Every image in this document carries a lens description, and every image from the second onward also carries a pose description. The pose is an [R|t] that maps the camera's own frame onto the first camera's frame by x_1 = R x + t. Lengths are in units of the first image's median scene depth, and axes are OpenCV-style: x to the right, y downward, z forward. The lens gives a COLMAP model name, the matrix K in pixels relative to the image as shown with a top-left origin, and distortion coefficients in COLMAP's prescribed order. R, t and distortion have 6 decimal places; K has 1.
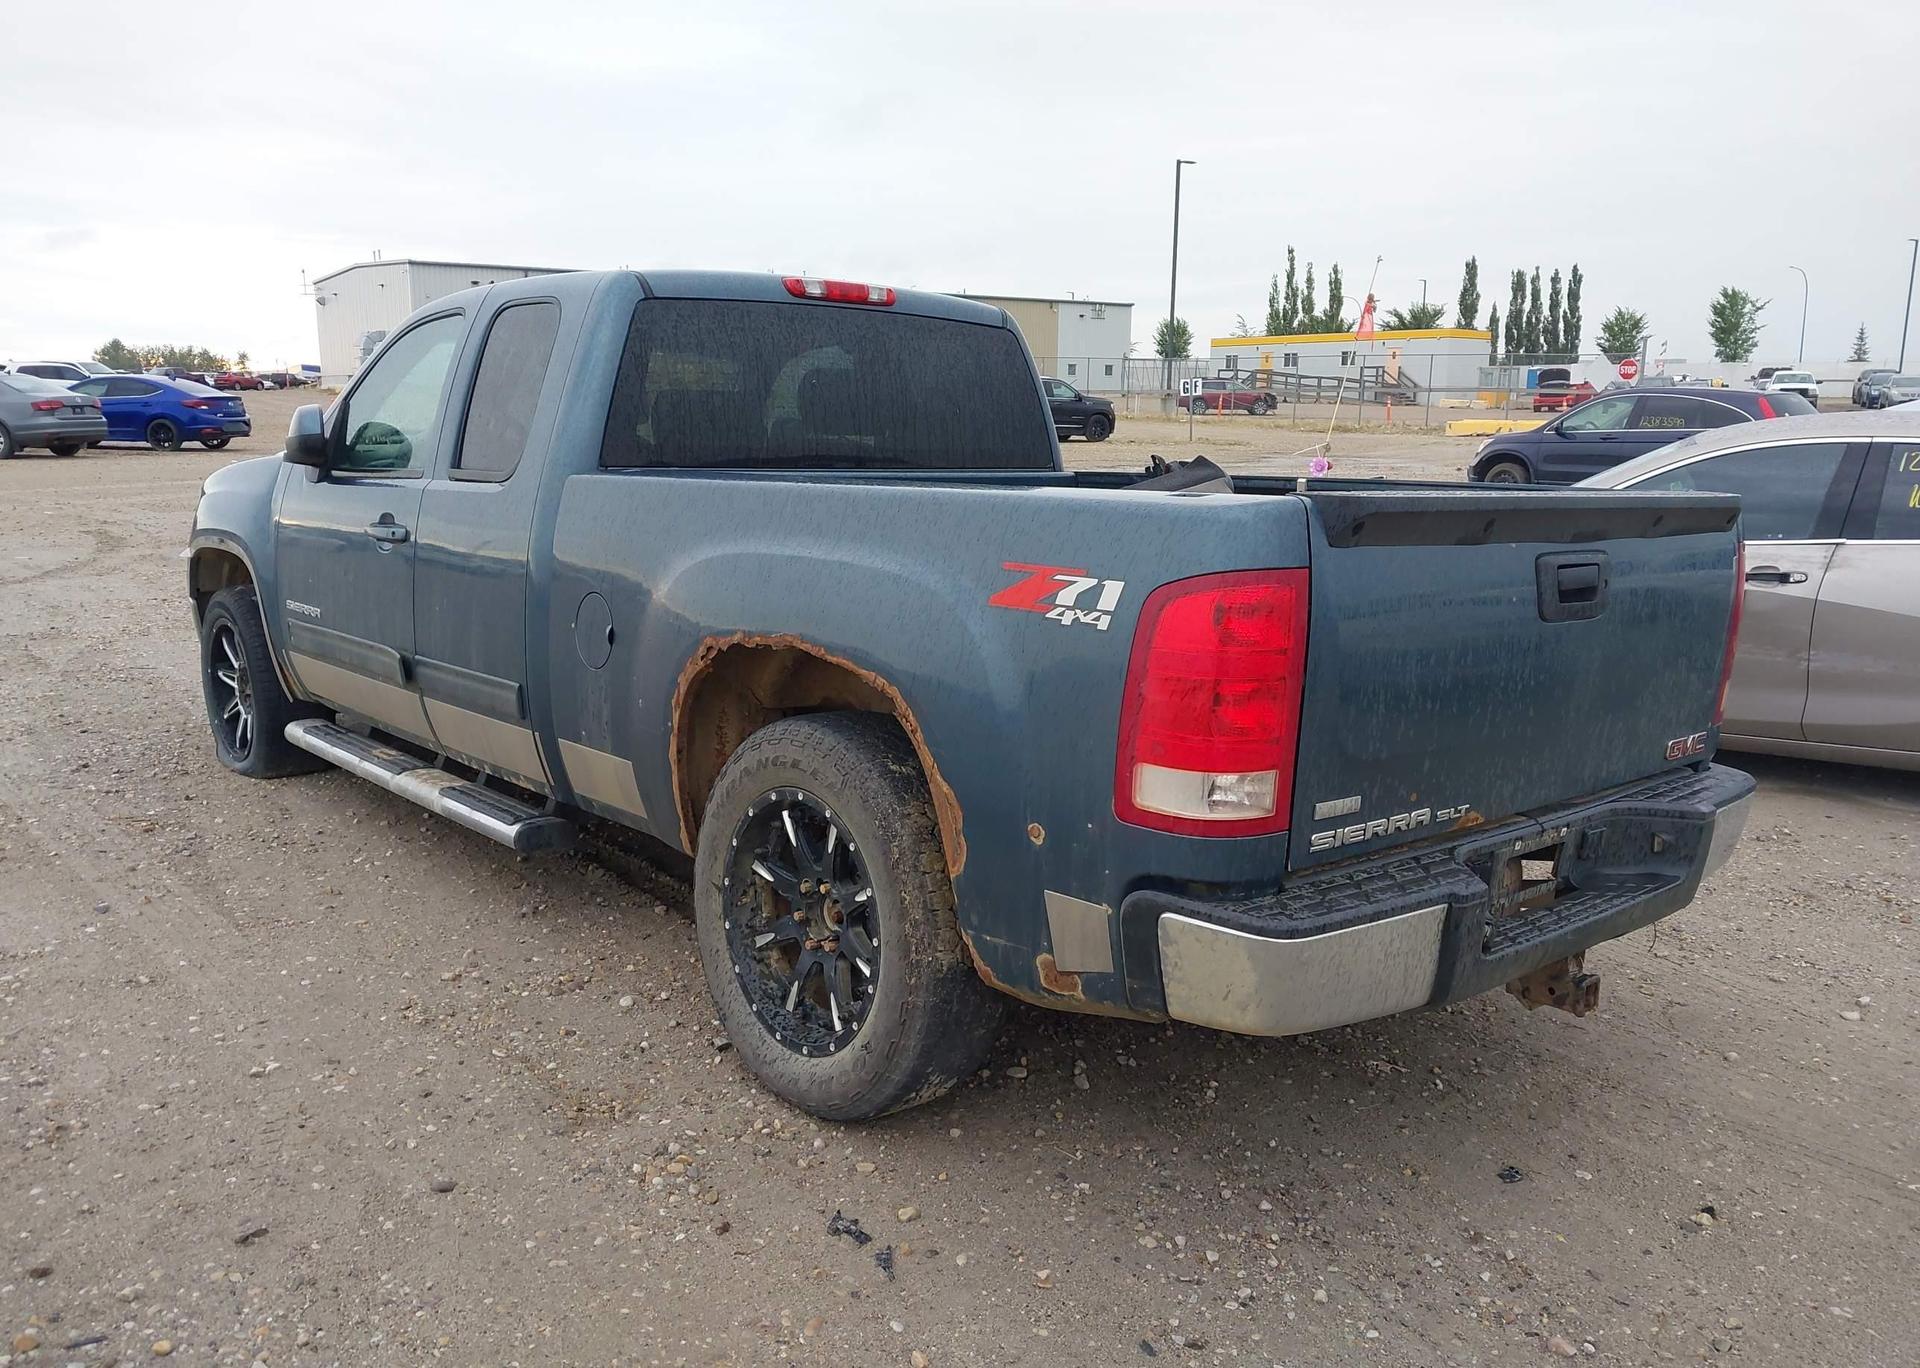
lens RADIAL K [[1528.0, 0, 960.0], [0, 1528.0, 684.0], [0, 0, 1]] dist [0.069118, -0.116288]
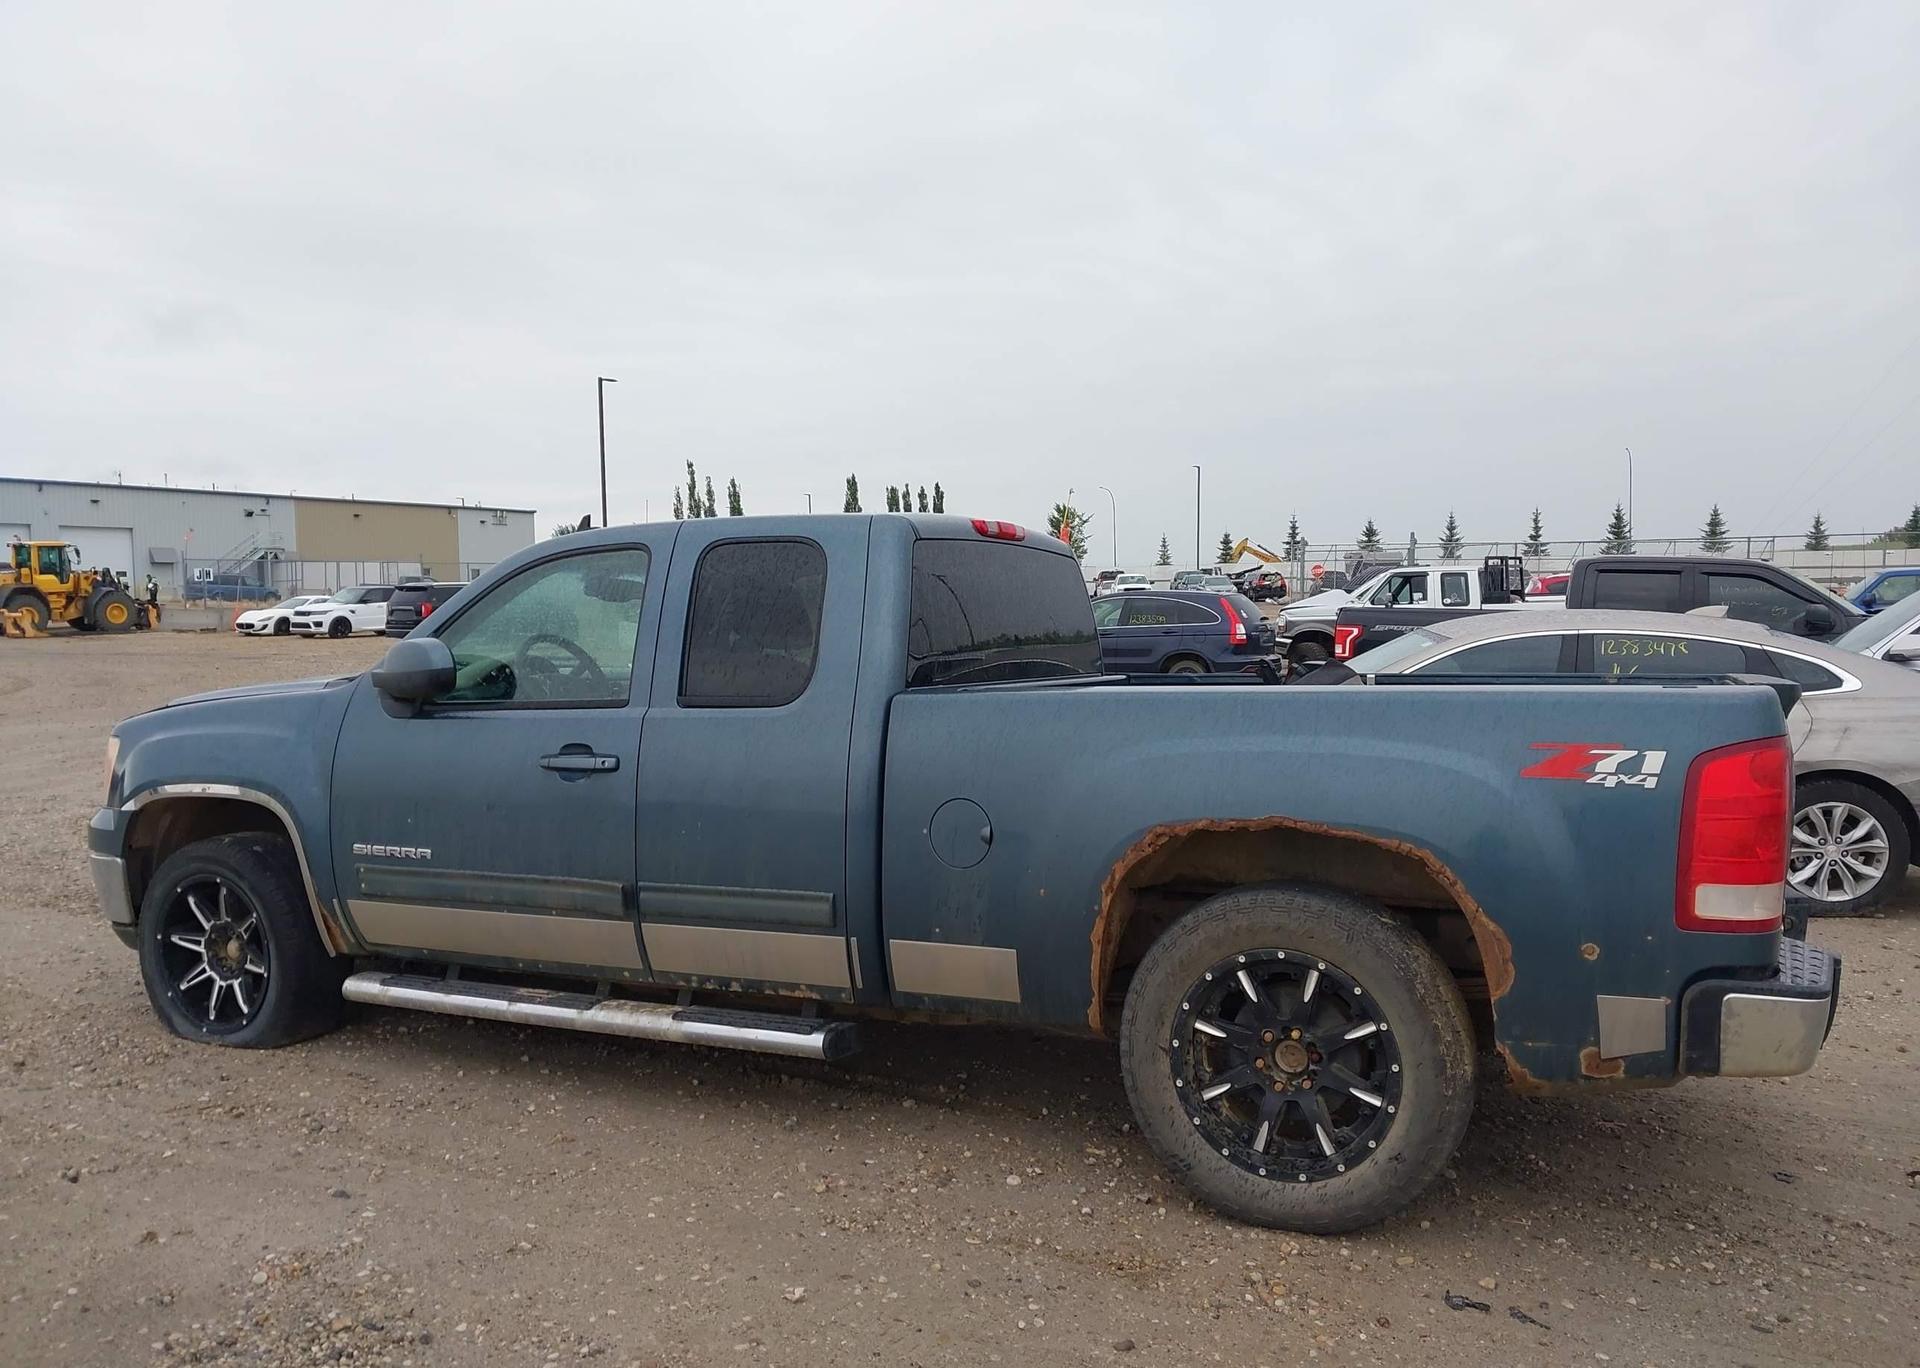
lens RADIAL K [[1519.2, 0, 960.0], [0, 1519.2, 684.0], [0, 0, 1]] dist [0.163301, -0.431302]
pose [[0.919177, -0.039469, 0.391862, -0.734135], [0.090255, 0.989597, -0.112033, -0.021315], [-0.383364, 0.138346, 0.913177, -0.011158]]
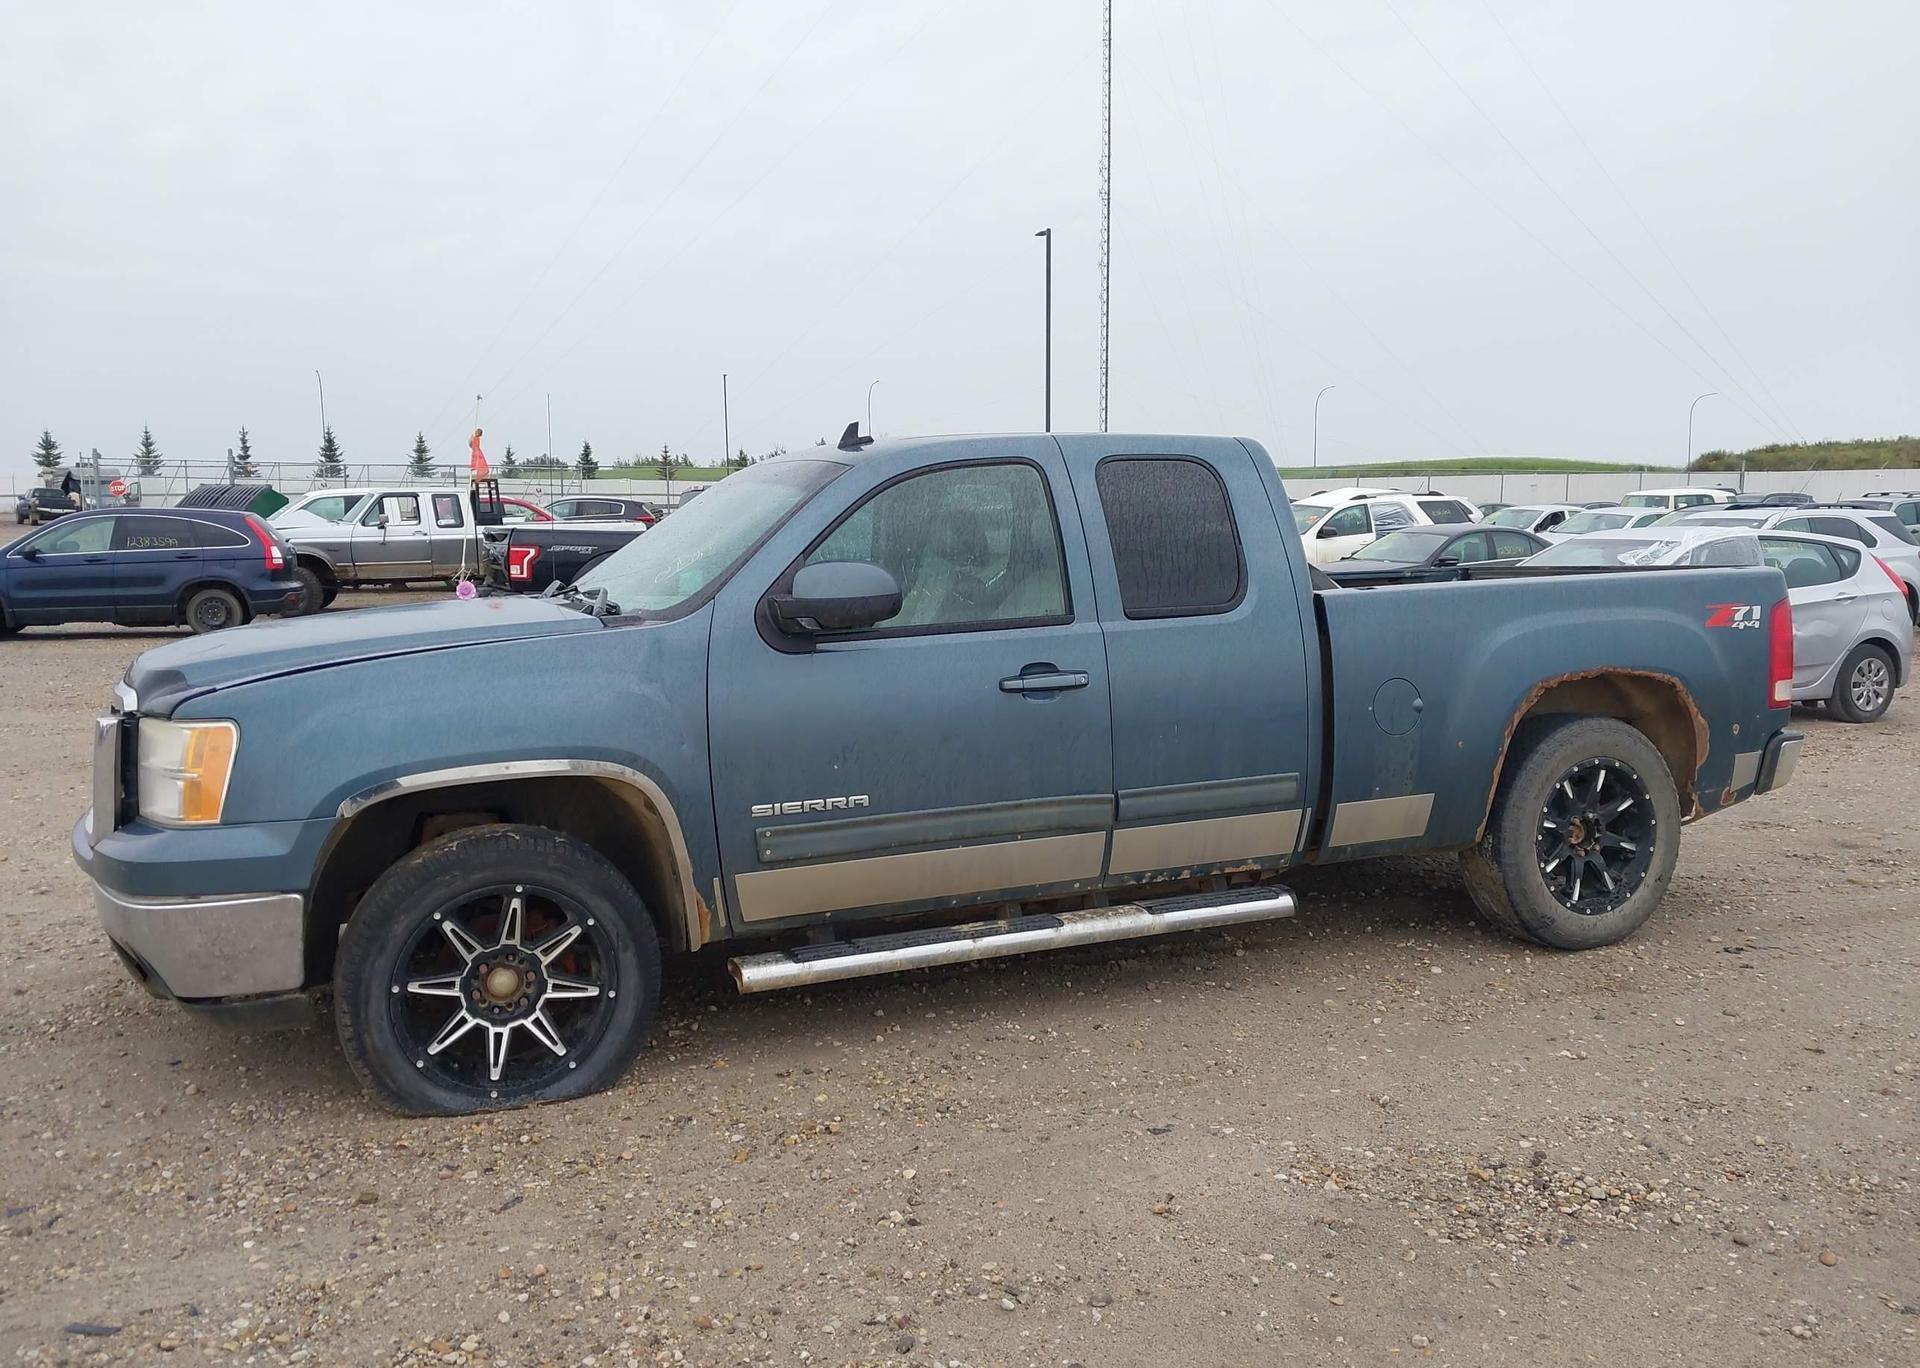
lens RADIAL K [[1528.0, 0, 960.0], [0, 1528.0, 684.0], [0, 0, 1]] dist [0.069118, -0.116288]
pose [[0.308211, -0.116518, 0.944155, -1.806997], [0.184199, 0.980998, 0.060934, -0.230226], [-0.933315, 0.155132, 0.323817, 1.019738]]
